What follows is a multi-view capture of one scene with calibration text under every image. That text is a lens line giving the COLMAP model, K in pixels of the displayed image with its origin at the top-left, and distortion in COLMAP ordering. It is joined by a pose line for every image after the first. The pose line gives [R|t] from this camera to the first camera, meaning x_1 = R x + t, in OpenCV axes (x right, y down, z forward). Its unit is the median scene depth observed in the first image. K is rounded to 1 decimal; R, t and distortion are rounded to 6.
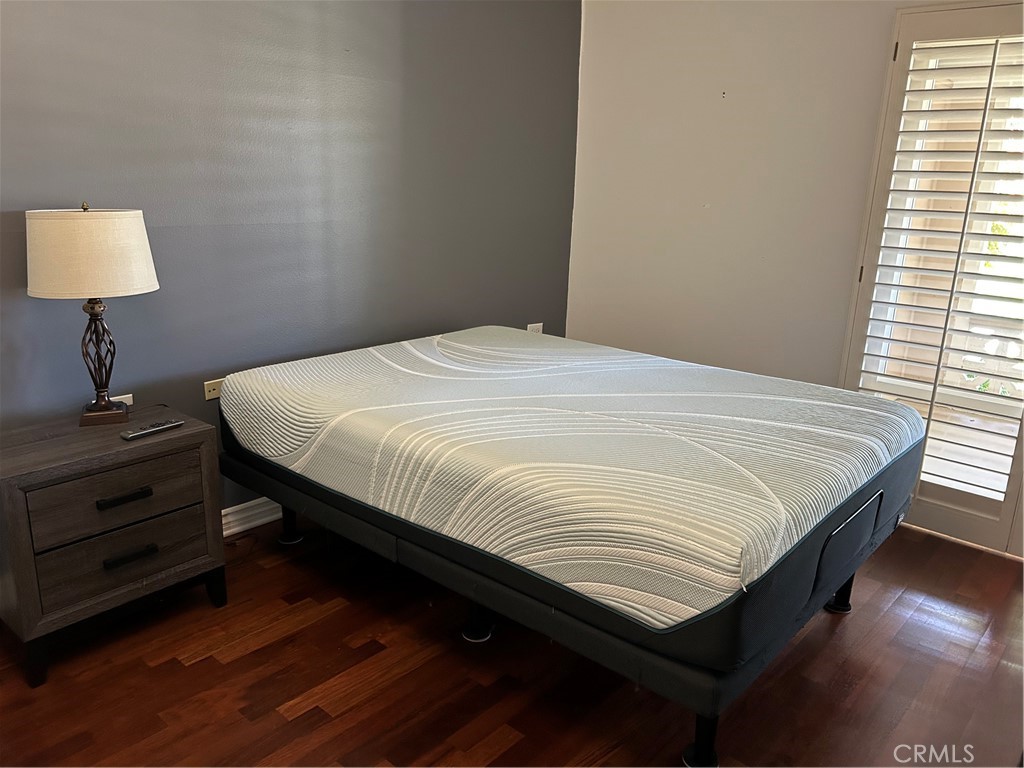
lens RADIAL K [[776.7, 0, 506.0], [0, 776.7, 389.3], [0, 0, 1]] dist [0.062736, -0.079949]
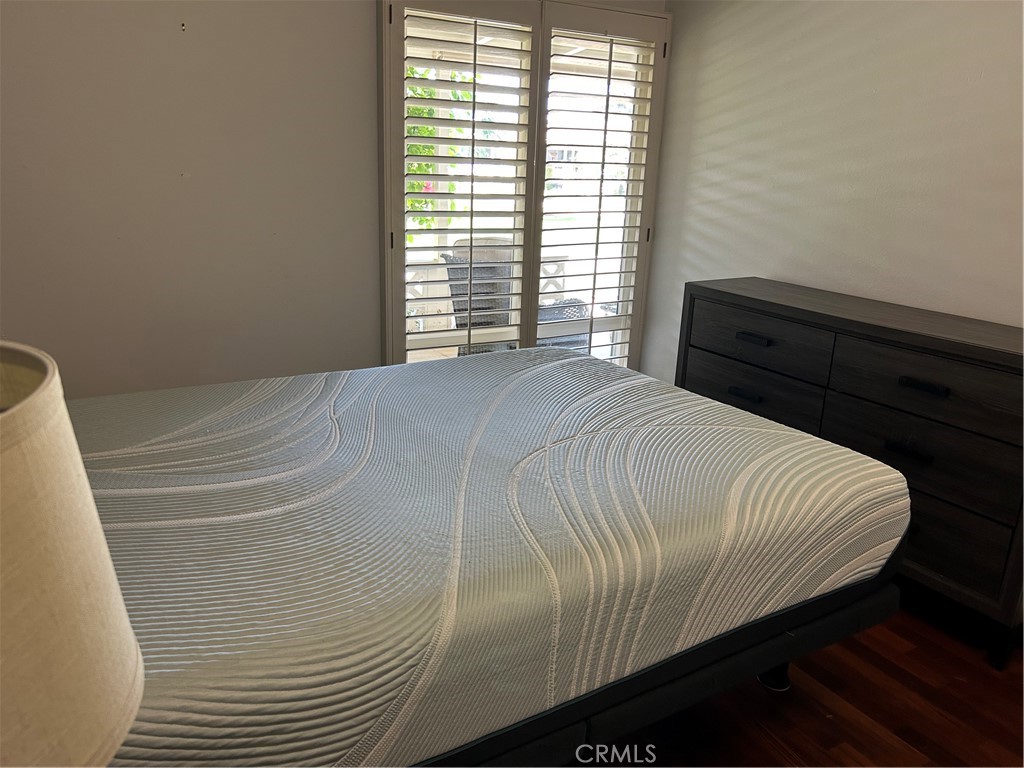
lens RADIAL K [[770.5, 0, 512.0], [0, 770.5, 384.0], [0, 0, 1]] dist [0.061042, -0.082386]
pose [[0.304768, -0.290866, 0.906925, -0.689043], [0.225023, 0.947258, 0.228183, -0.248913], [-0.925463, 0.134537, 0.354145, 0.806984]]
